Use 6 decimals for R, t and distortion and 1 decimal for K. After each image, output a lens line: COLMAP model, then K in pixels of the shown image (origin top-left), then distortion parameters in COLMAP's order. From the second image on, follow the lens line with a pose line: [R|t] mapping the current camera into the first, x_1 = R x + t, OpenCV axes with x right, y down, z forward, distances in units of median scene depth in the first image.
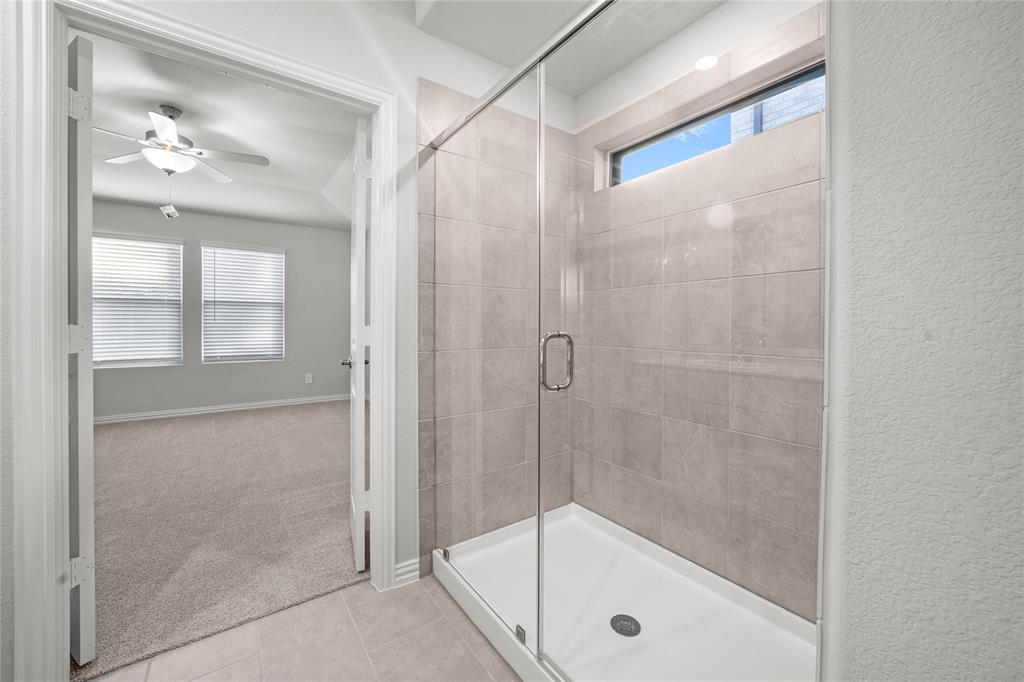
lens RADIAL K [[401.2, 0, 527.5], [0, 401.2, 326.0], [0, 0, 1]] dist [-0.028380, 0.006560]
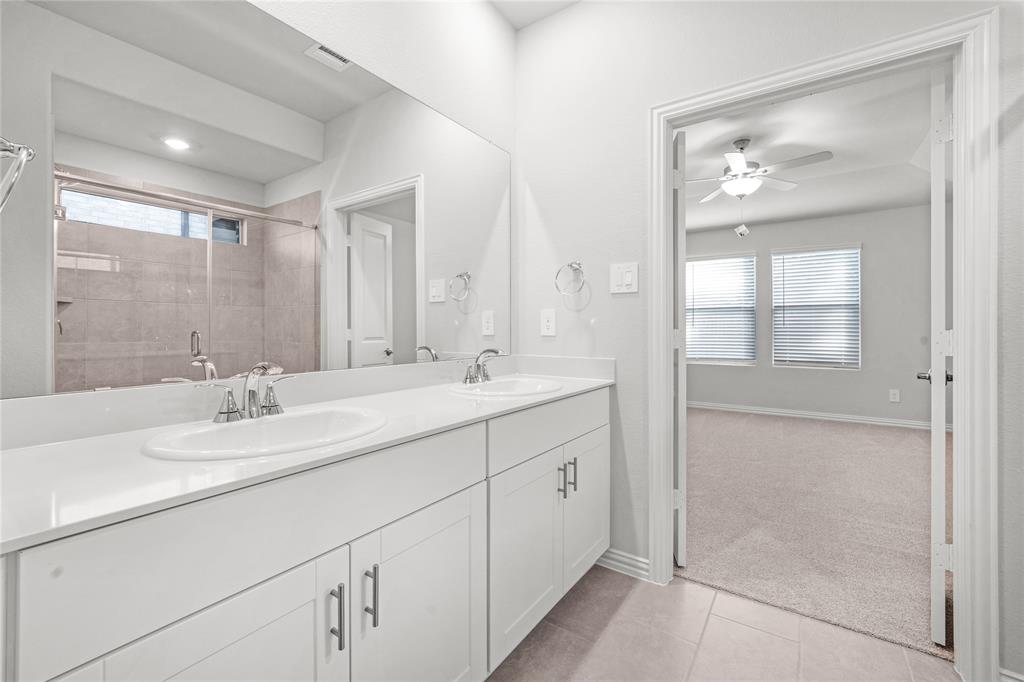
lens RADIAL K [[441.1, 0, 508.8], [0, 441.1, 327.0], [0, 0, 1]] dist [0.020411, 0.000281]
pose [[0.320161, -0.005138, -0.947349, 0.122945], [-0.004123, 0.999968, -0.006817, 0.002207], [0.947354, 0.006089, 0.320130, -0.072827]]
